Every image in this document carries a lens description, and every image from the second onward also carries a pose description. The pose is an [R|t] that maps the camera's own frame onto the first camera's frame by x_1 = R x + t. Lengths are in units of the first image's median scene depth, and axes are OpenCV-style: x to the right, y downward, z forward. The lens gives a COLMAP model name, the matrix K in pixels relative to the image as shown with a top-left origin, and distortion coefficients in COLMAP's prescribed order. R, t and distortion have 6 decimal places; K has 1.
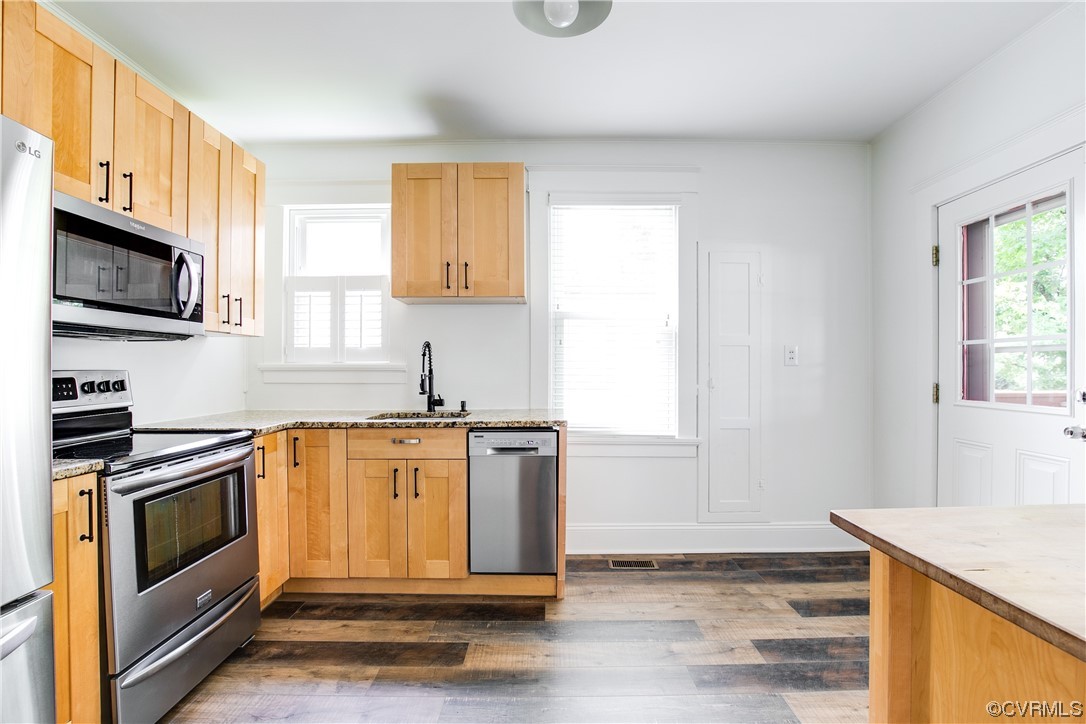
lens RADIAL K [[497.7, 0, 546.0], [0, 497.7, 365.6], [0, 0, 1]] dist [-0.030243, 0.001300]
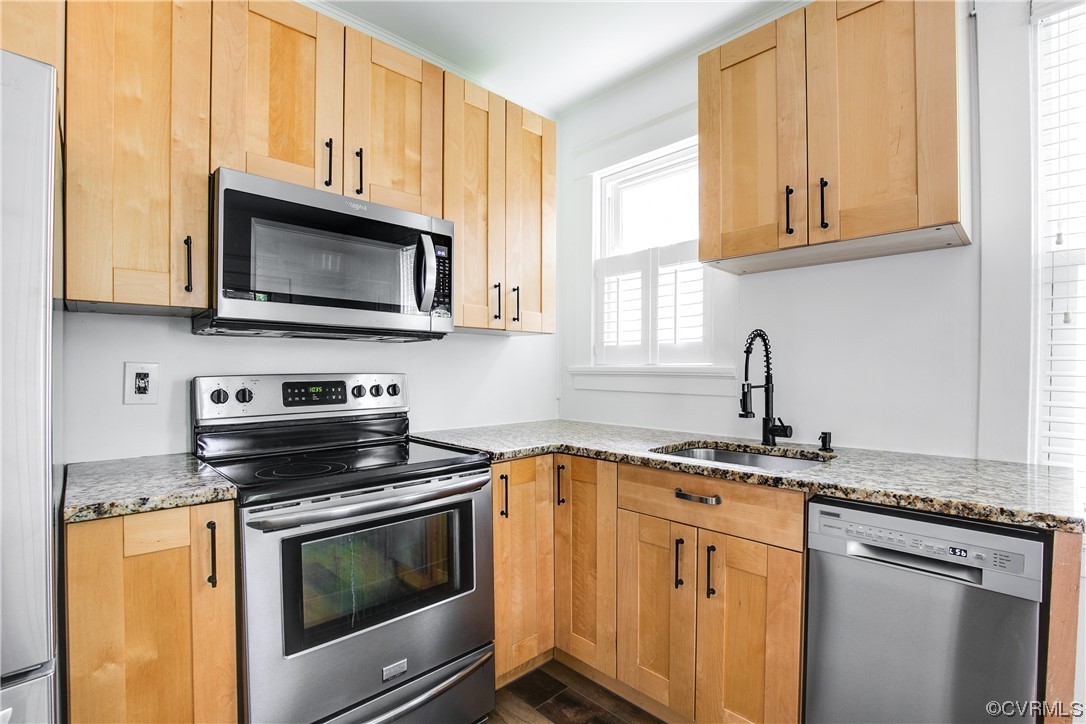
lens RADIAL K [[501.5, 0, 548.0], [0, 501.5, 374.8], [0, 0, 1]] dist [-0.031046, 0.001010]
pose [[0.698812, 0.011841, -0.715208, 0.019644], [-0.001701, 0.999888, 0.014892, -0.002463], [0.715304, -0.009190, 0.698753, 0.460142]]
